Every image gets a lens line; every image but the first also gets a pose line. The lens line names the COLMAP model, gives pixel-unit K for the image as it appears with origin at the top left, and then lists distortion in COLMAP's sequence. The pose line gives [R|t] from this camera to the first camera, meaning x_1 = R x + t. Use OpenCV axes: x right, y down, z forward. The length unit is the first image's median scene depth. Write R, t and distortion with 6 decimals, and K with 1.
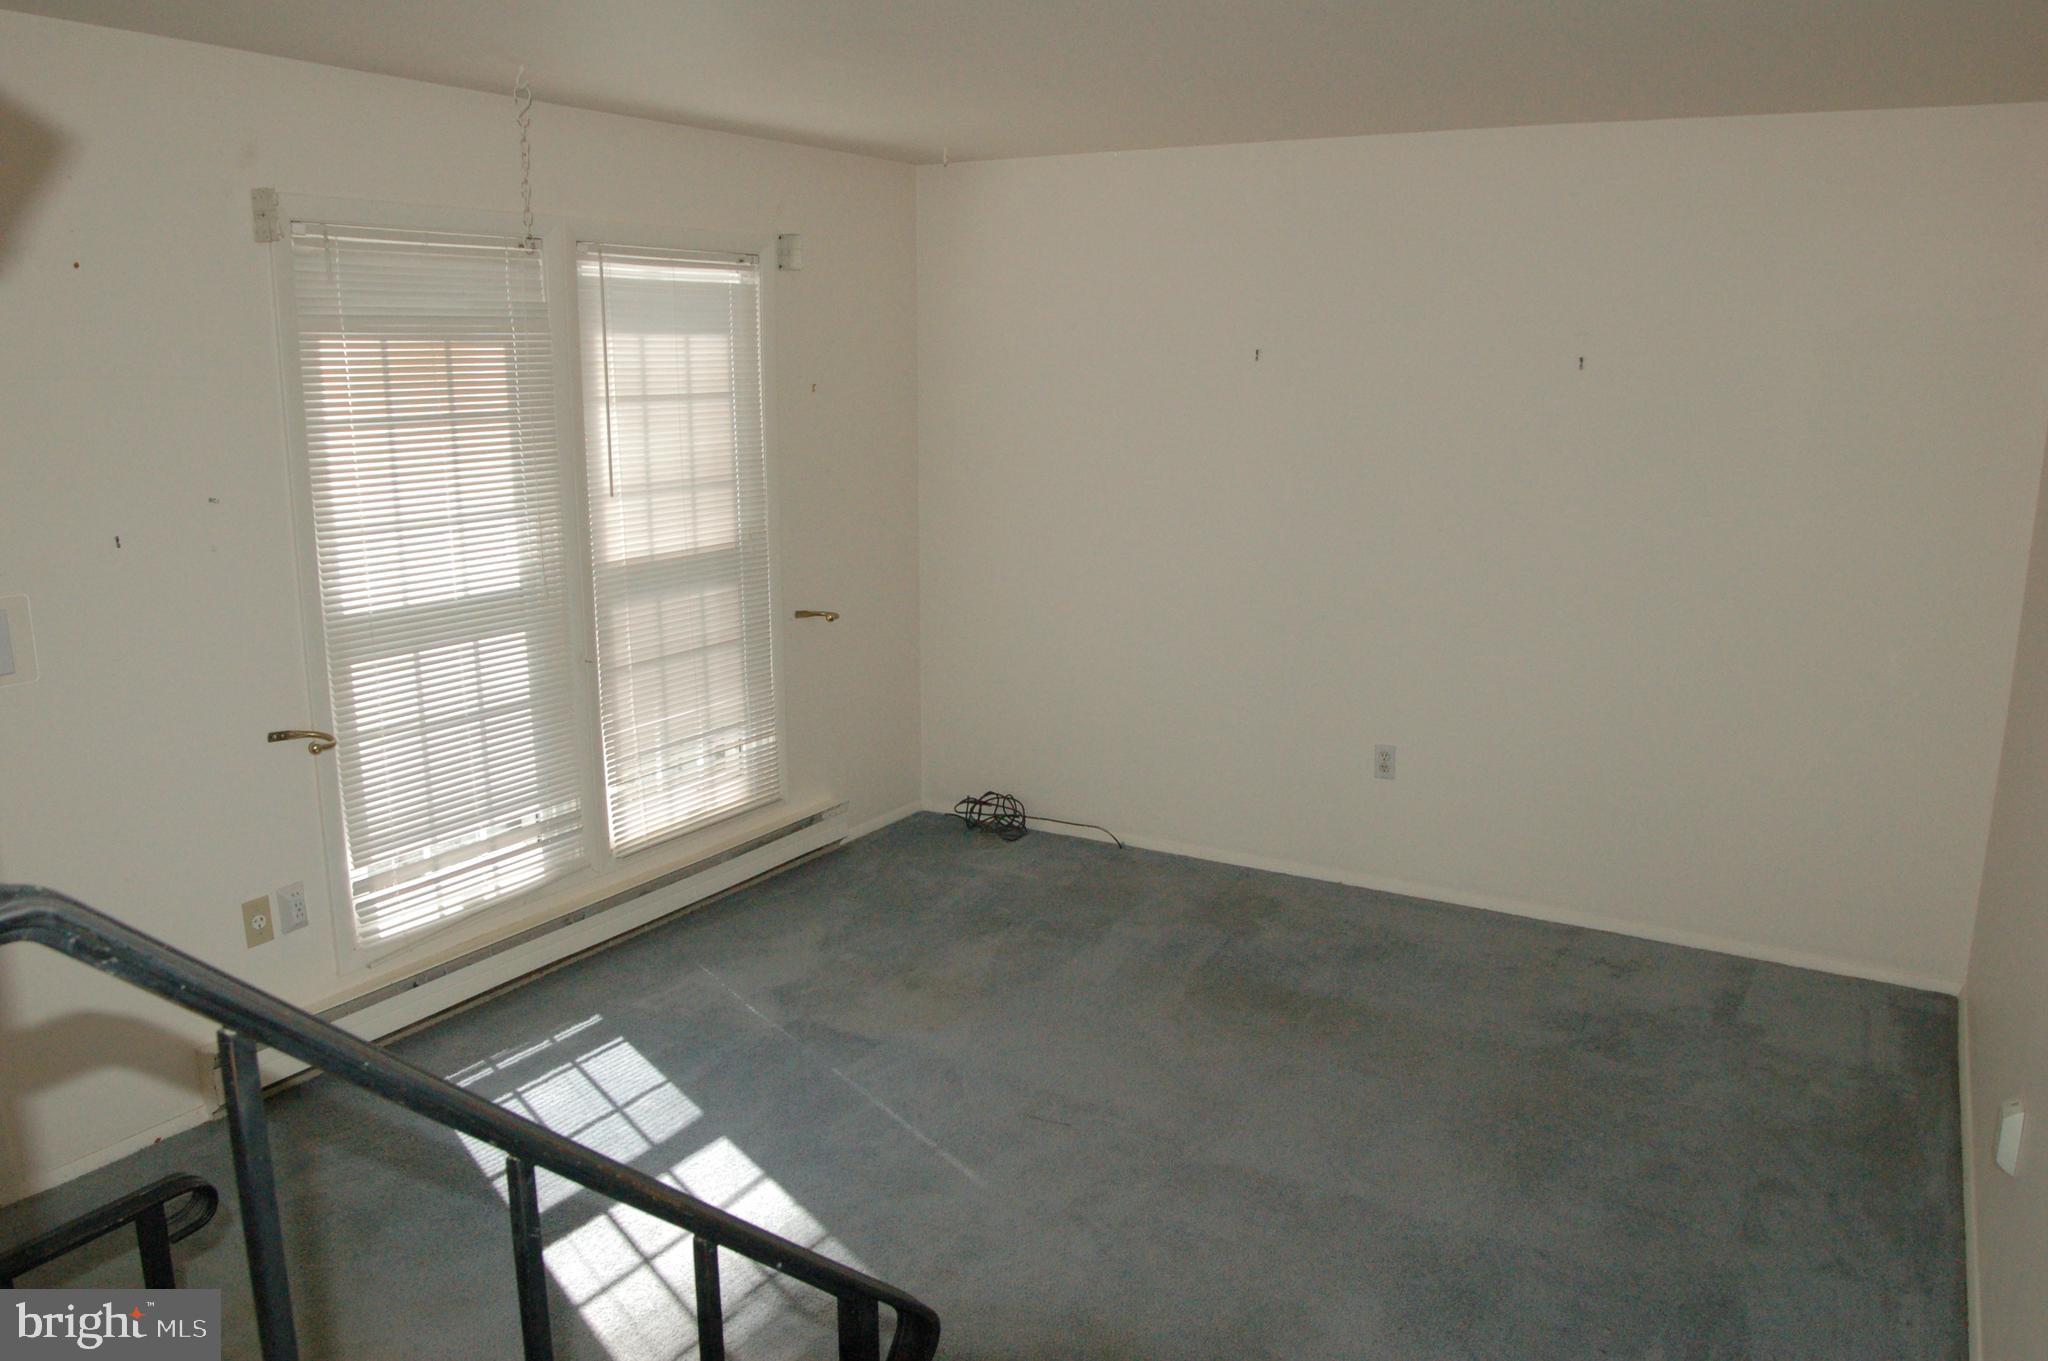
lens RADIAL K [[1520.6, 0, 1024.0], [0, 1520.6, 680.5], [0, 0, 1]] dist [-0.109126, 0.061129]
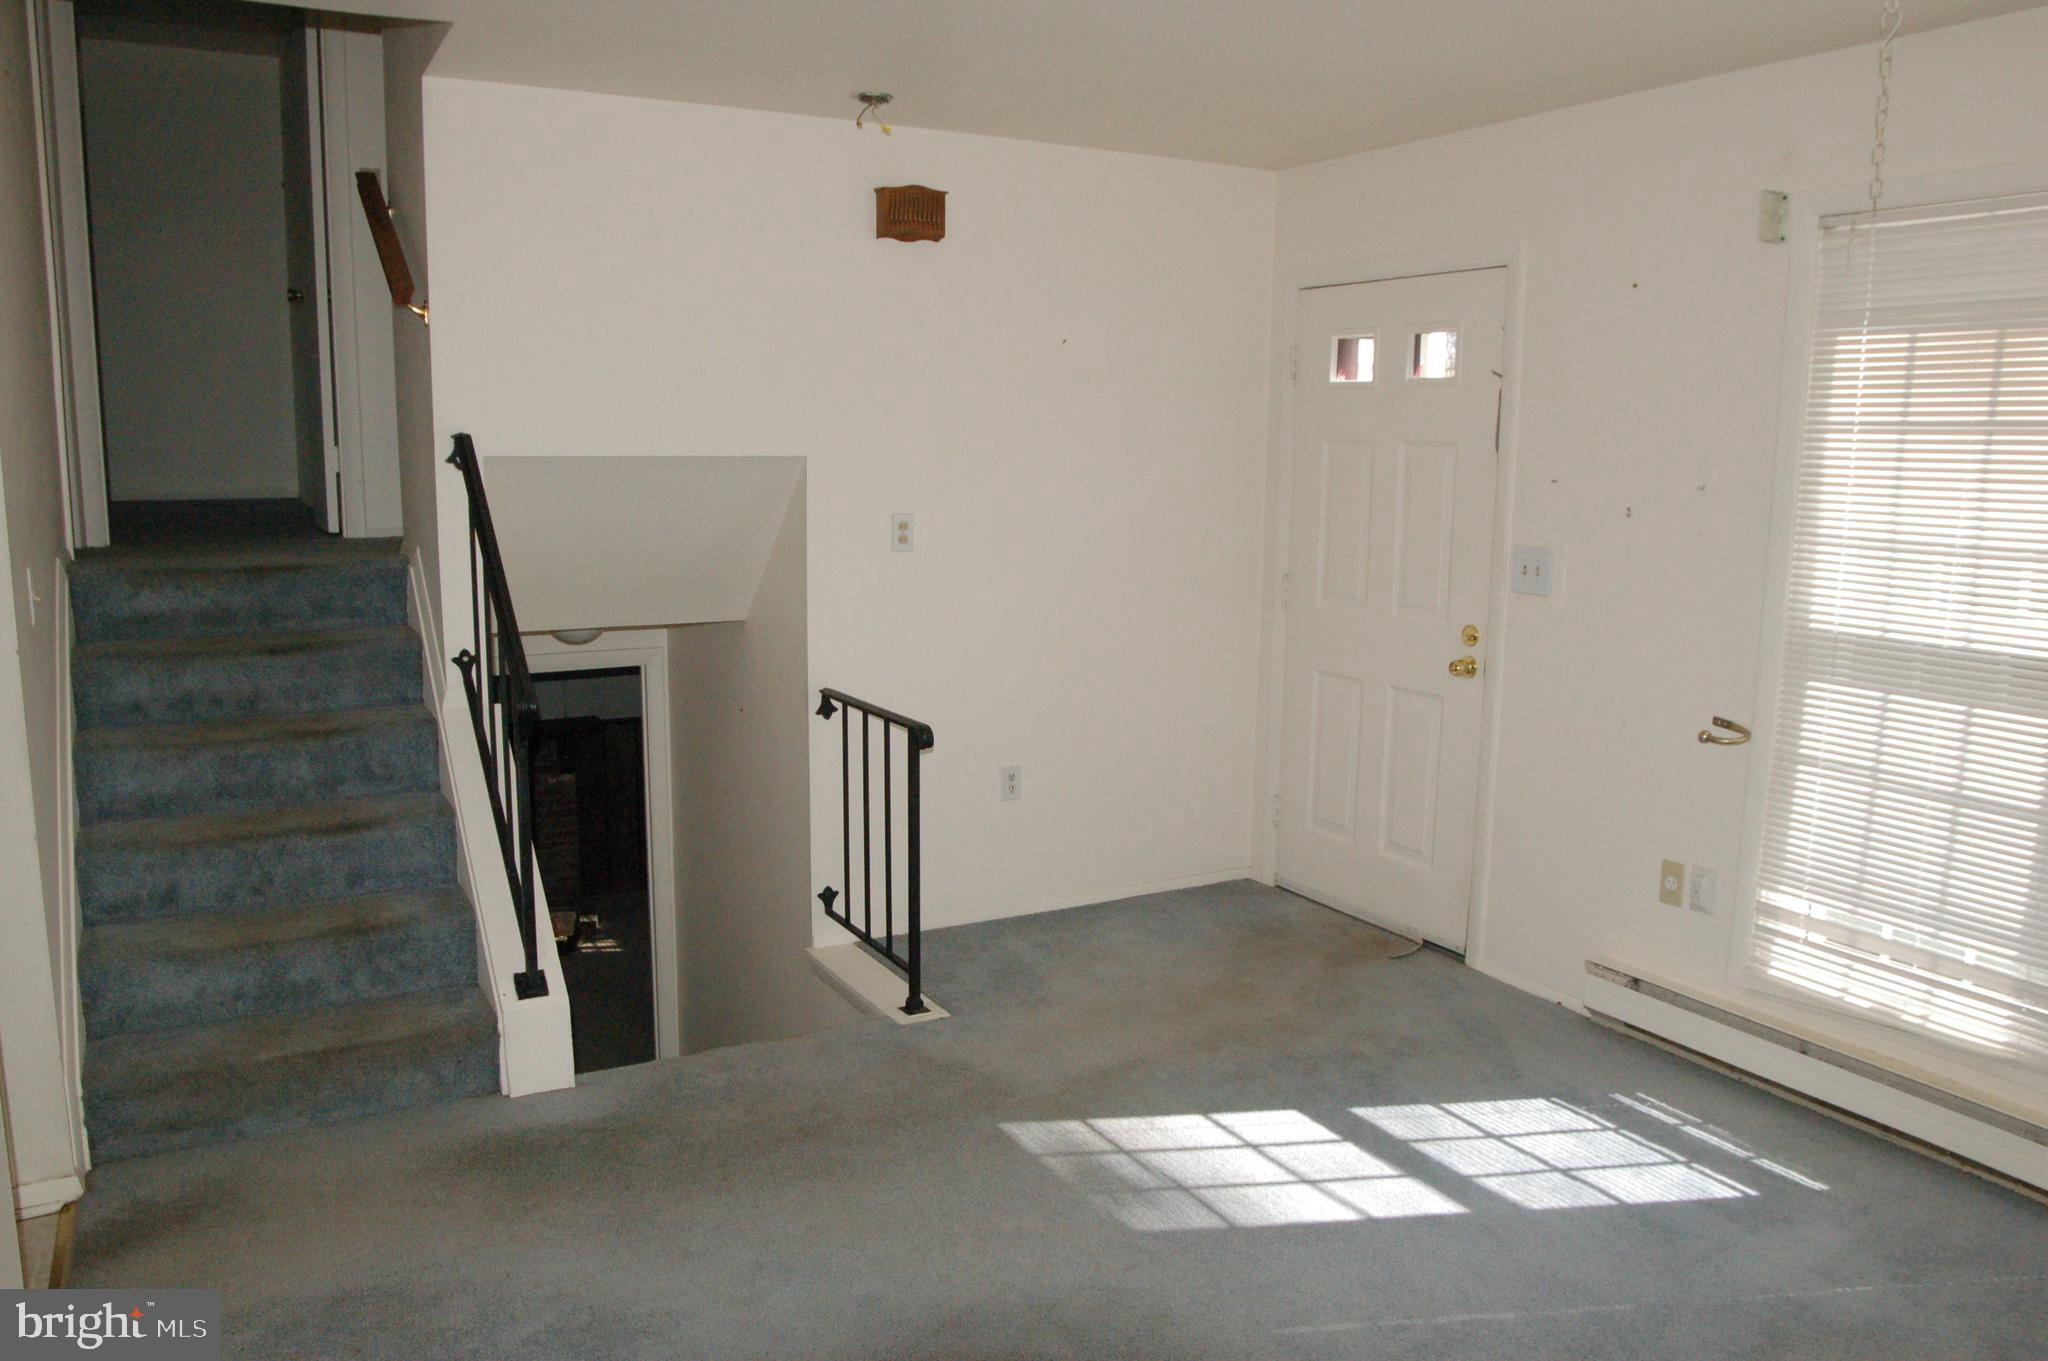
lens RADIAL K [[1520.6, 0, 1024.0], [0, 1520.6, 680.5], [0, 0, 1]] dist [-0.109126, 0.061129]
pose [[-0.500366, 0.128263, -0.856261, 0.588404], [-0.192255, 0.947817, 0.254324, -0.151458], [0.844199, 0.291875, -0.449596, 0.988805]]
